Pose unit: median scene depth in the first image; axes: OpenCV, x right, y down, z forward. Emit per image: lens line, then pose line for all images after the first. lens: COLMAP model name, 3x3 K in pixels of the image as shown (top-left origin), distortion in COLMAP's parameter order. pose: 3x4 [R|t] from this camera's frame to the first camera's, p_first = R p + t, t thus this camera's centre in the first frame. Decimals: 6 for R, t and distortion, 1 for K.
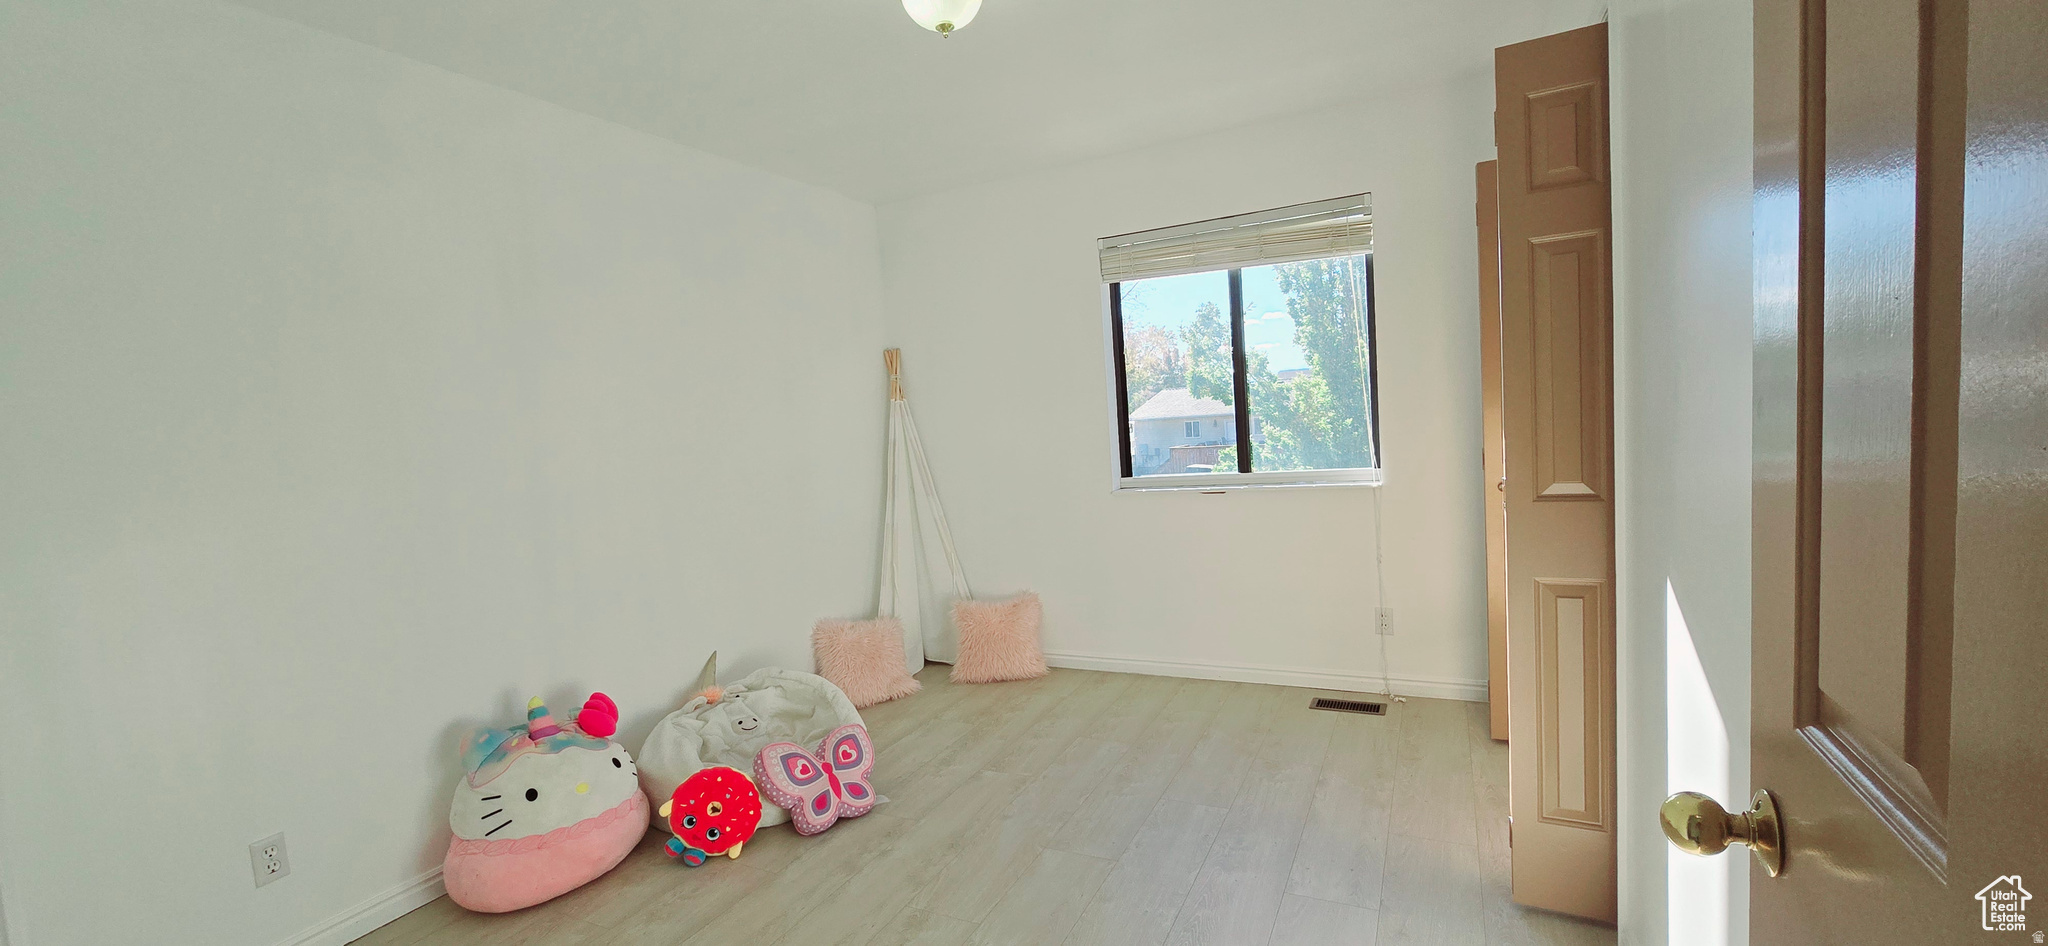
lens RADIAL K [[839.1, 0, 1017.1], [0, 839.1, 485.1], [0, 0, 1]] dist [-0.001405, -0.000144]
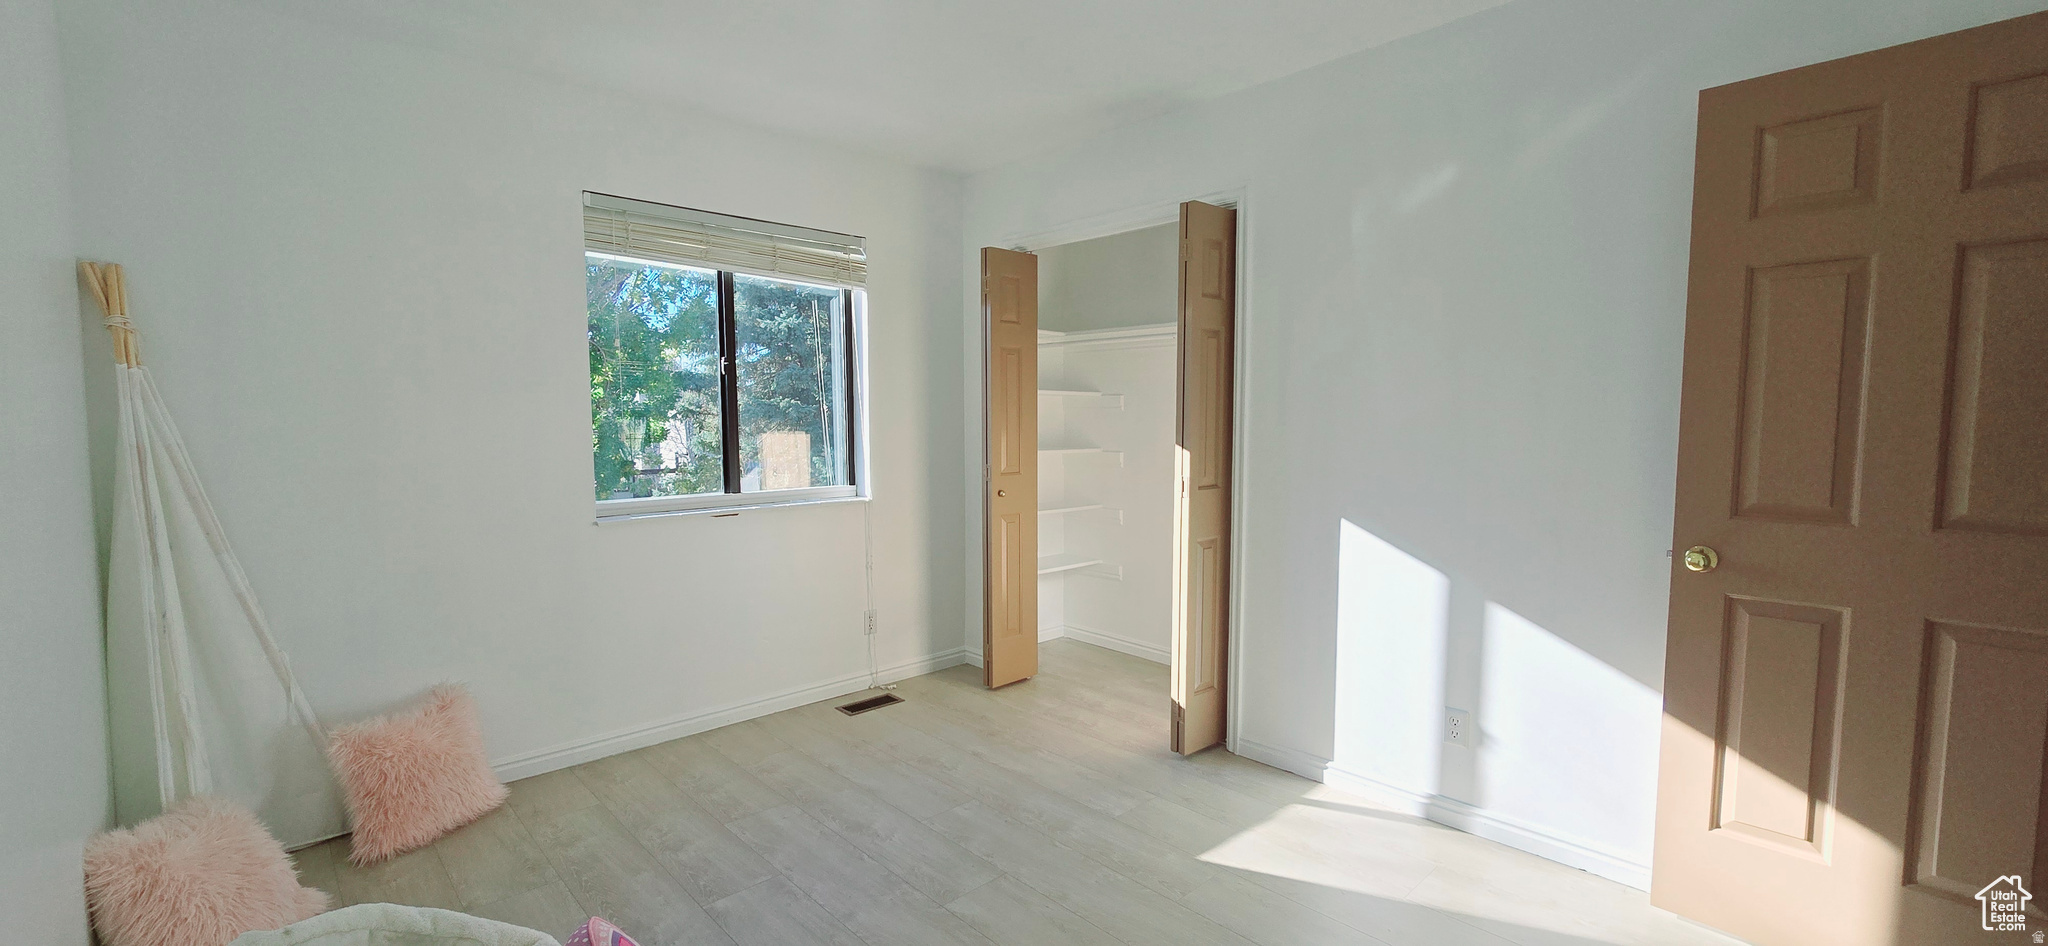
lens RADIAL K [[839.1, 0, 1017.1], [0, 839.1, 485.1], [0, 0, 1]] dist [-0.001405, -0.000144]
pose [[0.338276, -0.008098, 0.941012, -0.534822], [0.055456, 0.998397, -0.011343, 0.004504], [-0.939412, 0.056022, 0.338183, 0.424184]]
